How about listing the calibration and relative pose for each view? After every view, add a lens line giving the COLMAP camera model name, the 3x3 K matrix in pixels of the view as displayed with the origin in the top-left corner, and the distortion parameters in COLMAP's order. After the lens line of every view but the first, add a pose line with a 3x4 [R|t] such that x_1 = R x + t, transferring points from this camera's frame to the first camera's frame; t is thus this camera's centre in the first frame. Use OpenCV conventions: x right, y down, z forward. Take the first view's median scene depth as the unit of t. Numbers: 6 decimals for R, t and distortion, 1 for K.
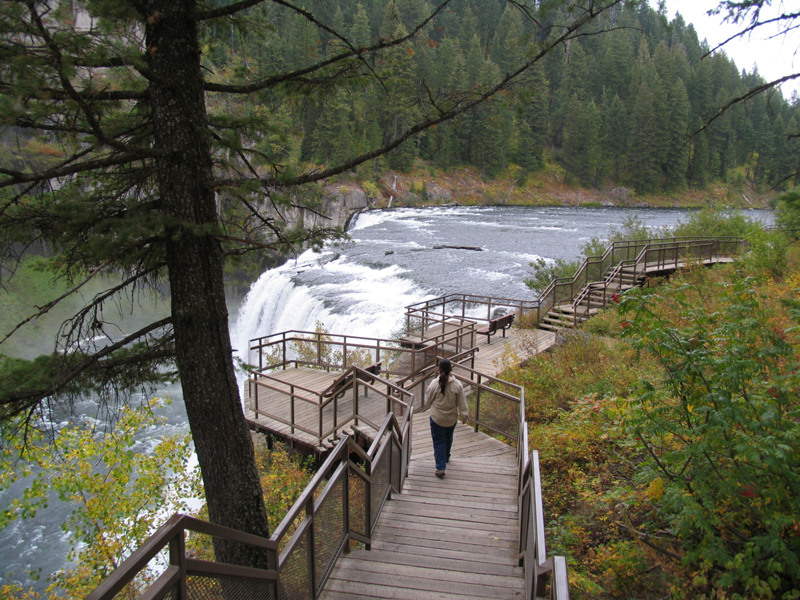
lens RADIAL K [[680.3, 0, 400.0], [0, 680.3, 300.0], [0, 0, 1]] dist [-0.181144, 0.164727]
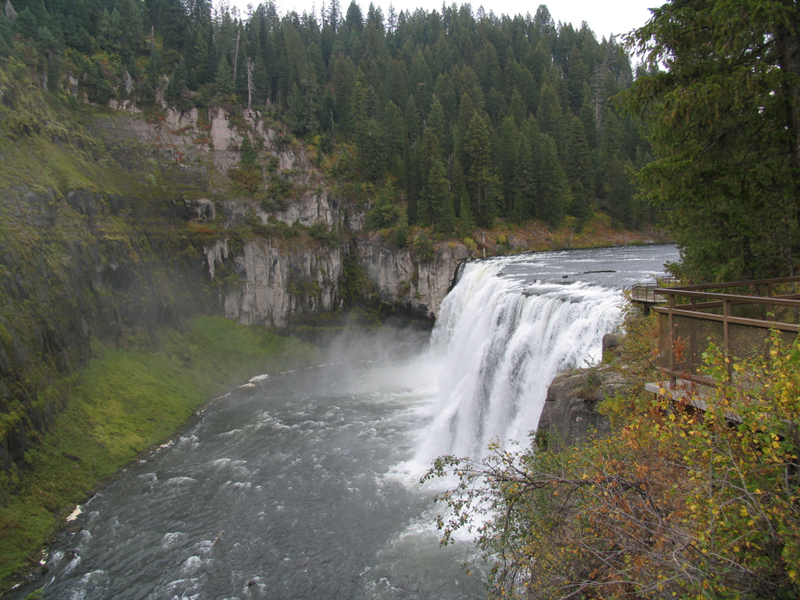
lens RADIAL K [[680.3, 0, 400.0], [0, 680.3, 300.0], [0, 0, 1]] dist [-0.181144, 0.164727]
pose [[0.997170, -0.072764, -0.018925, -0.135104], [0.070911, 0.993860, -0.084940, 0.034024], [0.024990, 0.083358, 0.996206, -0.223396]]
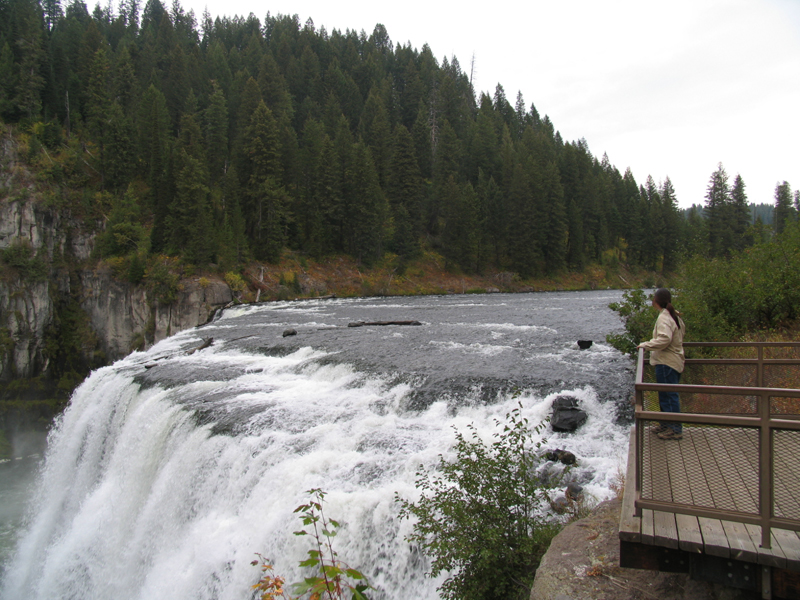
lens RADIAL K [[680.3, 0, 400.0], [0, 680.3, 300.0], [0, 0, 1]] dist [-0.181144, 0.164727]
pose [[0.976901, -0.040882, 0.209744, -0.016338], [0.073200, 0.986167, -0.148718, 0.001301], [-0.200763, 0.160636, 0.966380, 0.118662]]
